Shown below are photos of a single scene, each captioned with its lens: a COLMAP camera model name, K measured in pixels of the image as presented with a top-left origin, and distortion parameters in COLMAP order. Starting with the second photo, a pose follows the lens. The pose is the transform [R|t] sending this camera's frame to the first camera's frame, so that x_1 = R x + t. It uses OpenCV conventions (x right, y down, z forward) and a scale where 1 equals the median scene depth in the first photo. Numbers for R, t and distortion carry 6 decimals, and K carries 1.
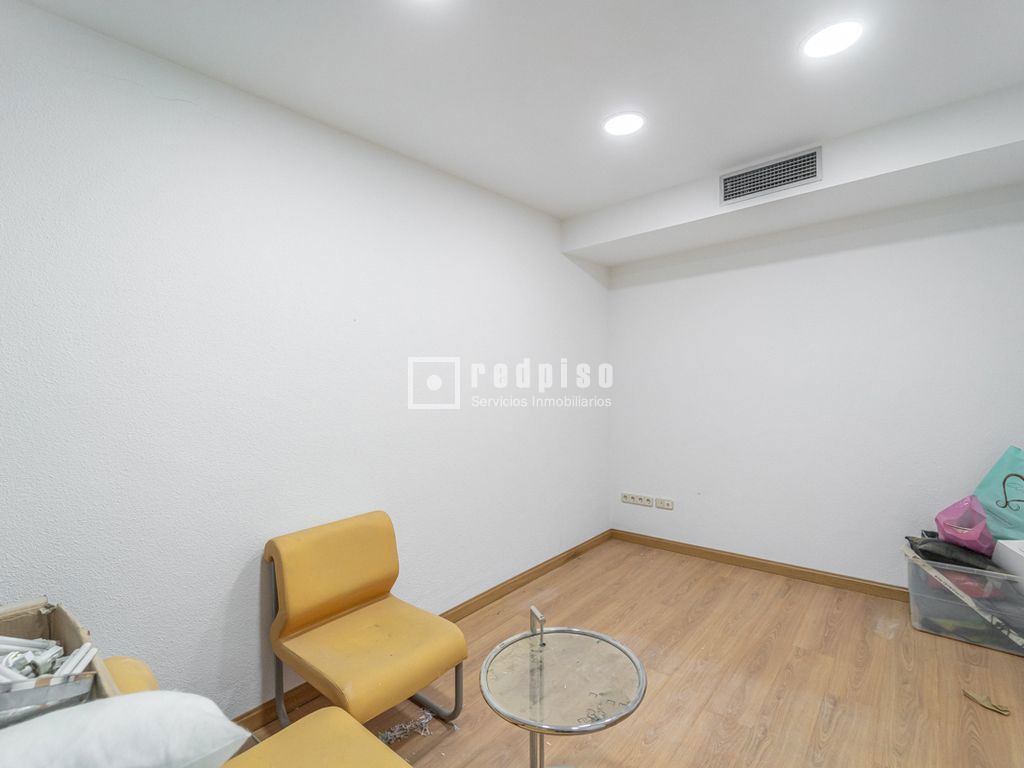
lens RADIAL K [[458.8, 0, 512.2], [0, 458.8, 355.7], [0, 0, 1]] dist [-0.000873, -0.000413]
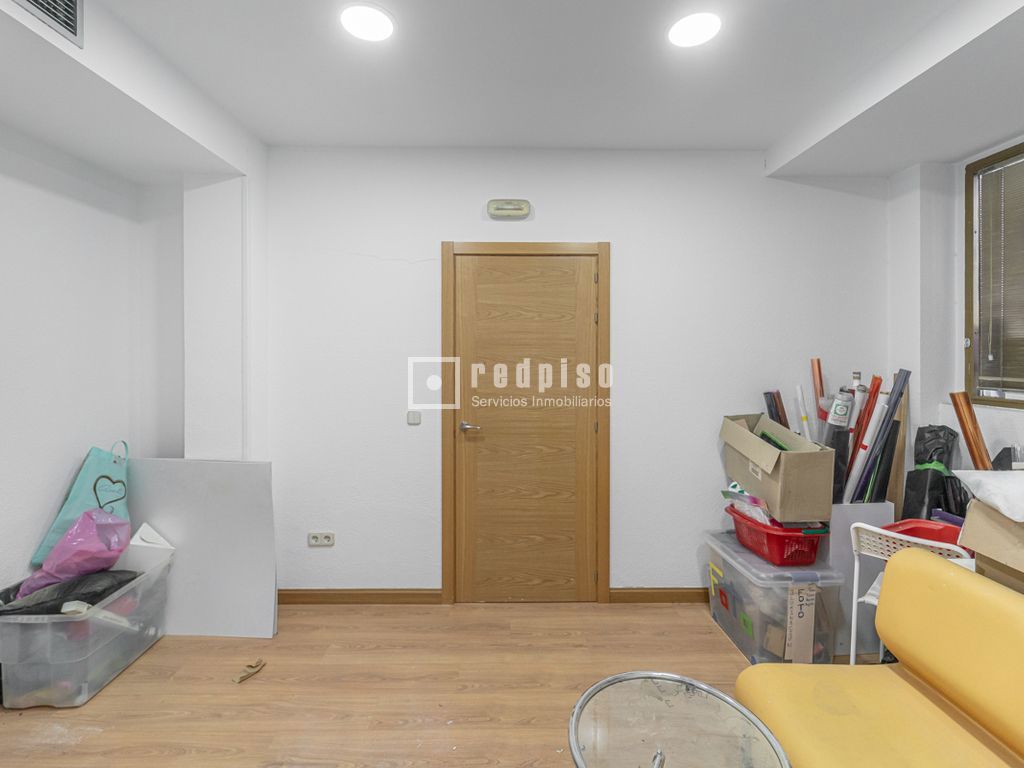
lens RADIAL K [[458.8, 0, 512.2], [0, 458.8, 355.7], [0, 0, 1]] dist [-0.000873, -0.000413]
pose [[-0.656975, 0.015191, 0.753759, -0.181623], [-0.036768, 0.997962, -0.052159, 0.030687], [-0.753015, -0.061982, -0.655078, 1.042157]]
